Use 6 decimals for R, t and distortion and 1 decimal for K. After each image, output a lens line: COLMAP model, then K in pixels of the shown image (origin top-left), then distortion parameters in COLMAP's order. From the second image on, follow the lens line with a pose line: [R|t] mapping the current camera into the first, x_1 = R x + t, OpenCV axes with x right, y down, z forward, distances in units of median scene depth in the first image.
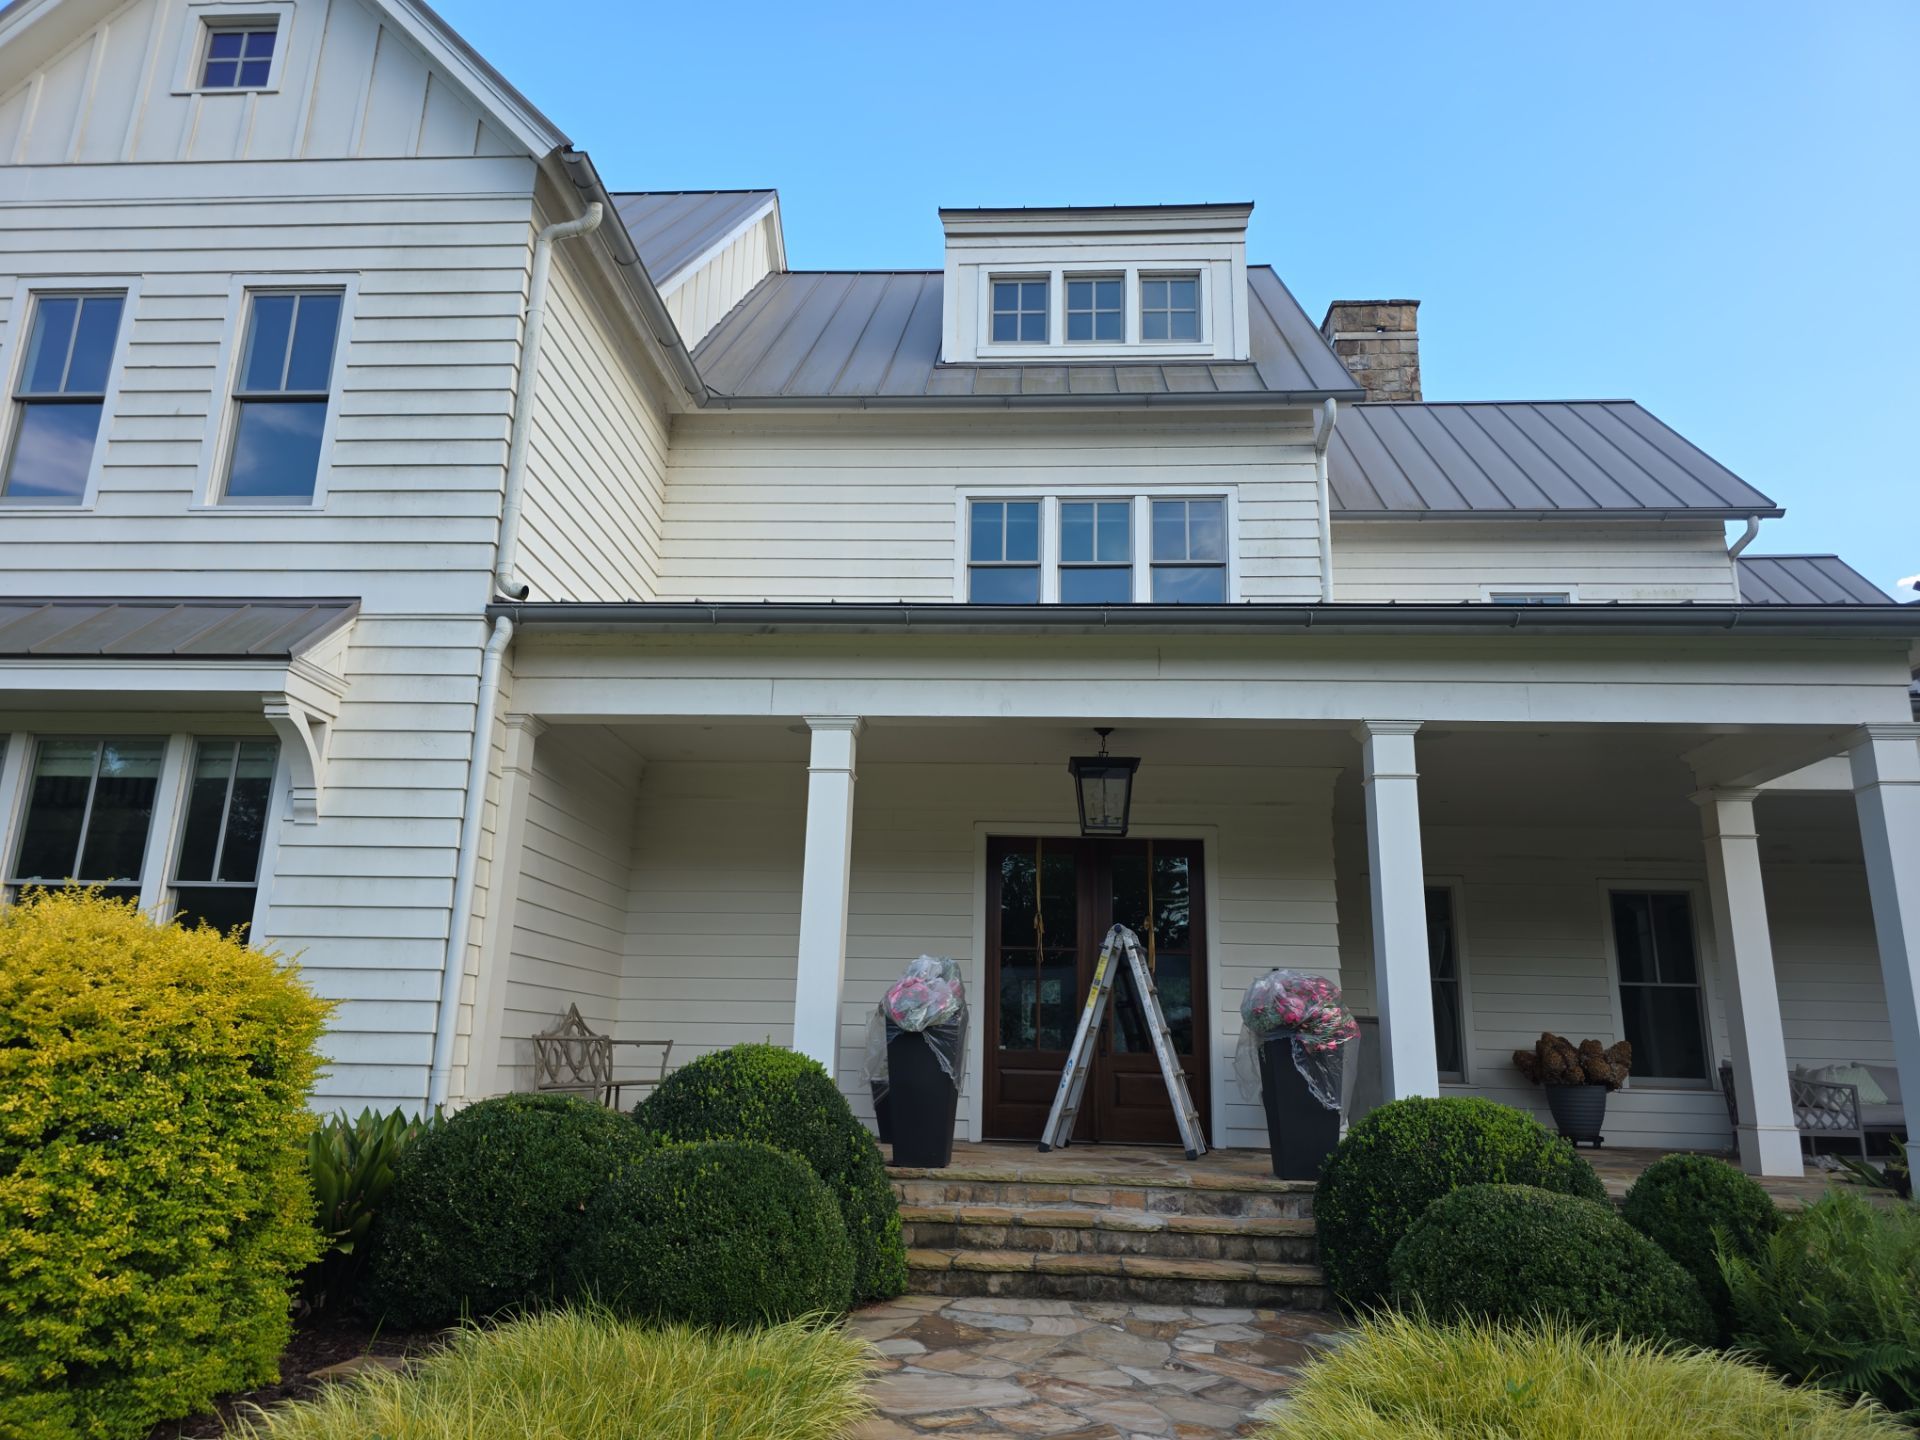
lens RADIAL K [[1274.0, 0, 976.5], [0, 1274.0, 716.3], [0, 0, 1]] dist [0.084482, -0.090493]
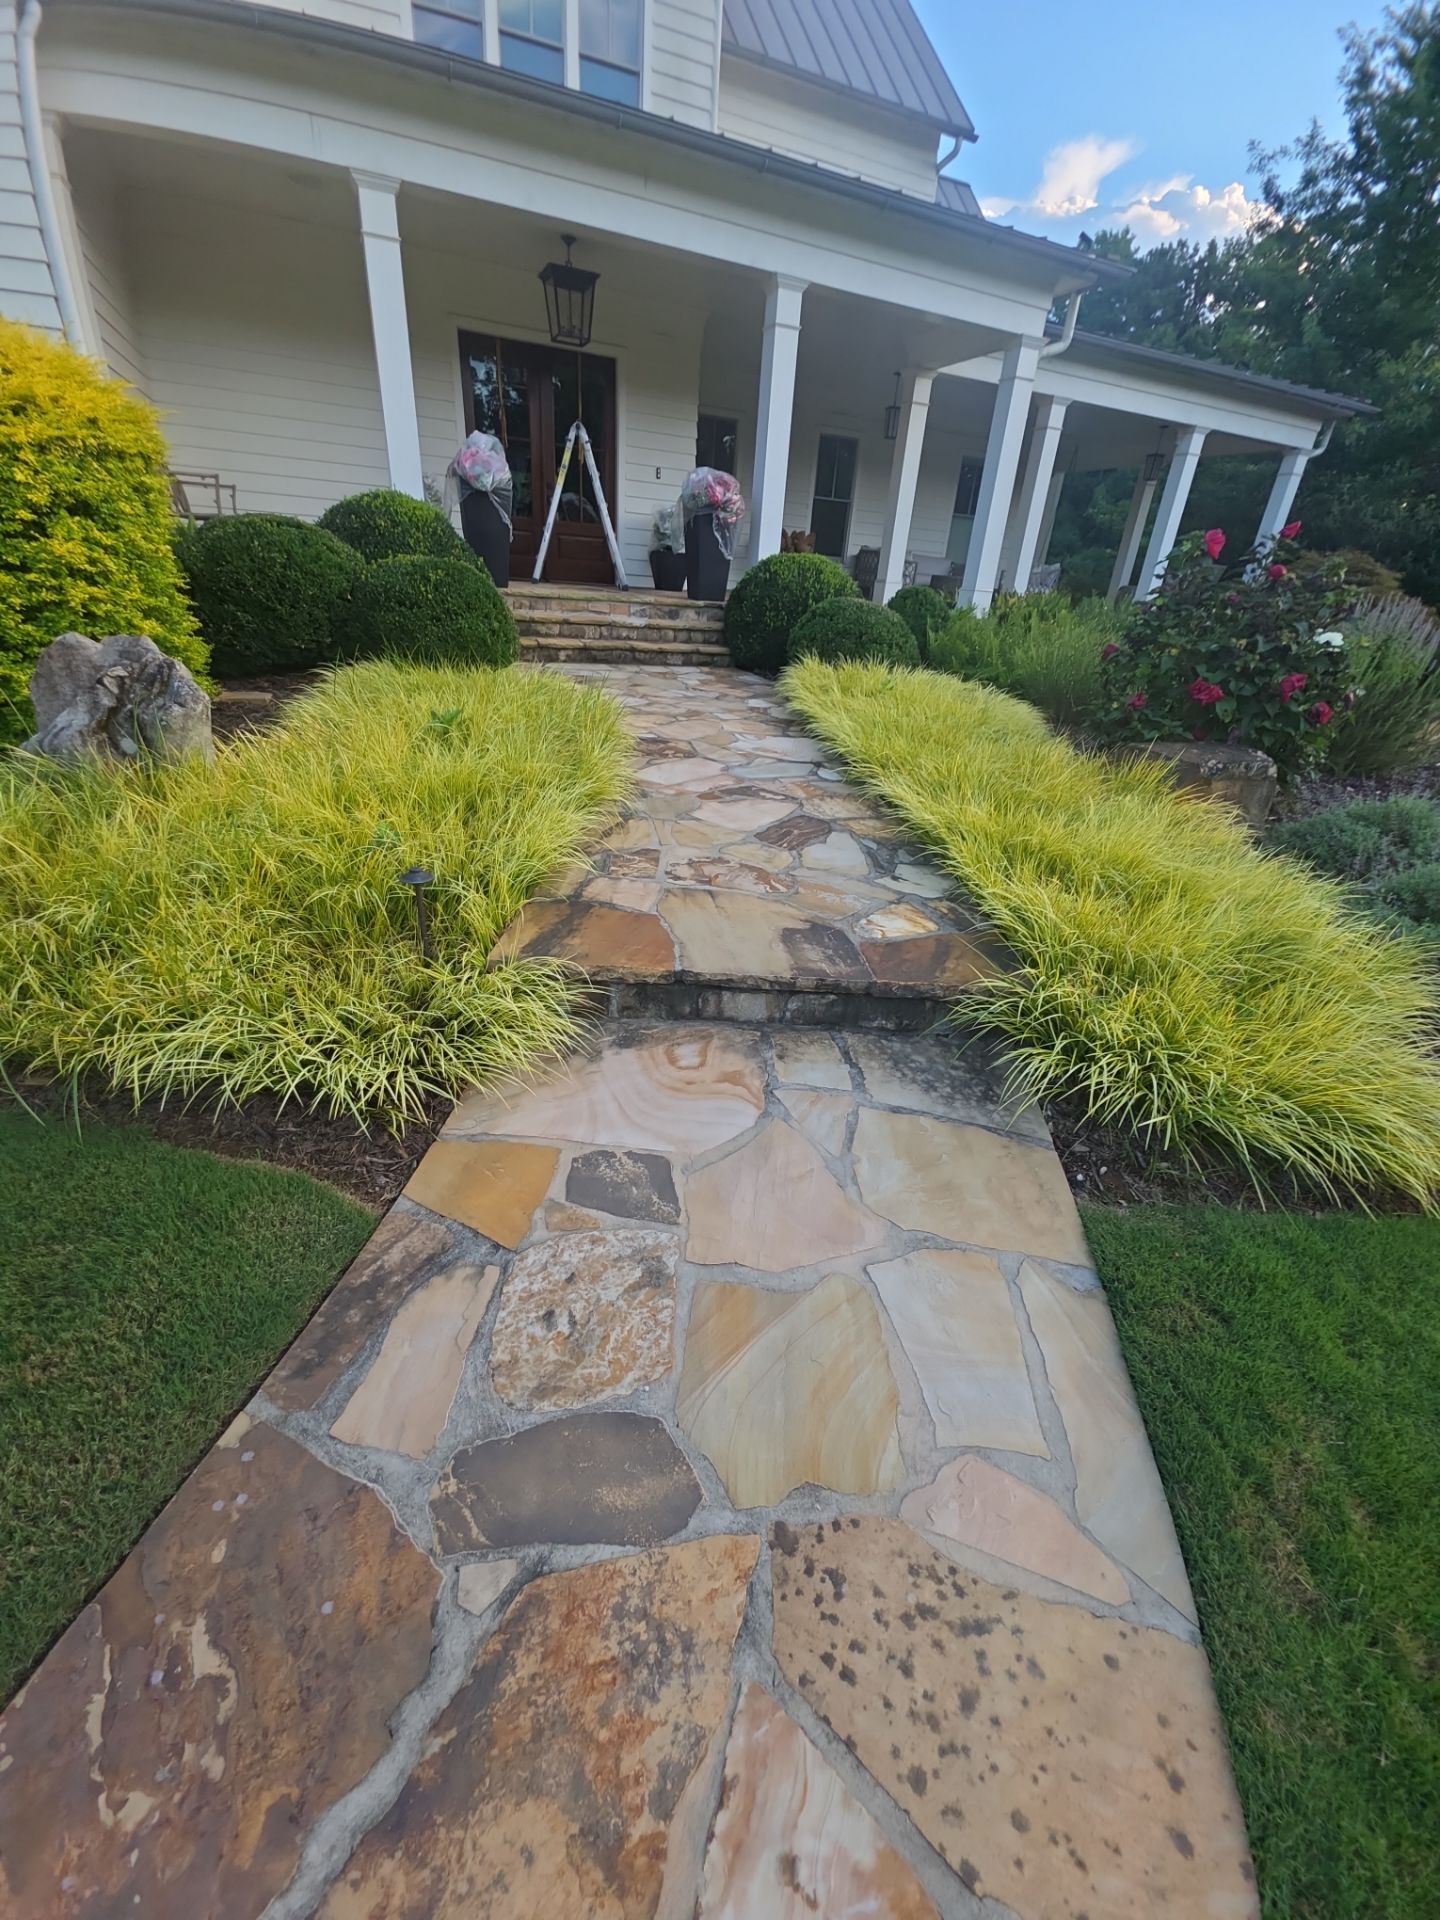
lens RADIAL K [[780.4, 0, 720.0], [0, 780.4, 960.0], [0, 0, 1]] dist [-0.002347, -0.000589]
pose [[0.888999, -0.170865, 0.424837, -0.287978], [-0.163348, 0.748402, 0.642815, 0.031759], [-0.427784, -0.640858, 0.637418, -0.026654]]
